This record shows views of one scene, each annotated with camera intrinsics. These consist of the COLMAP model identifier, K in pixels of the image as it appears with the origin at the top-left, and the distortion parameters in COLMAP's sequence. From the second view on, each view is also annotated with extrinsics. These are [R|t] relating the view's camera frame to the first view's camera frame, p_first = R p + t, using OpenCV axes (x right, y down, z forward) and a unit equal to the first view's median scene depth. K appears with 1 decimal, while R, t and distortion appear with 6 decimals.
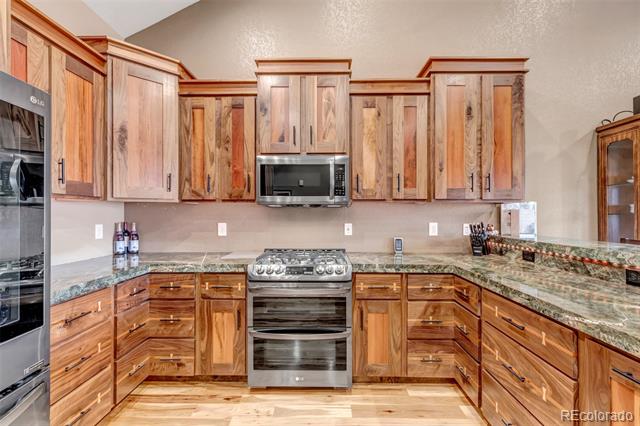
lens RADIAL K [[296.0, 0, 318.6], [0, 296.0, 210.3], [0, 0, 1]] dist [0.004887, 0.001921]
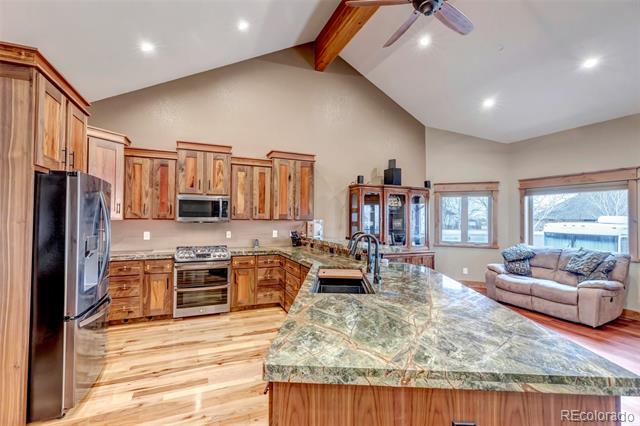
lens RADIAL K [[296.0, 0, 320.0], [0, 296.0, 212.2], [0, 0, 1]] dist [0.004887, 0.001921]
pose [[0.913378, 0.016809, 0.406765, -0.144316], [-0.013973, 0.999853, -0.009942, -0.070865], [-0.406872, 0.003397, 0.913479, -0.998721]]
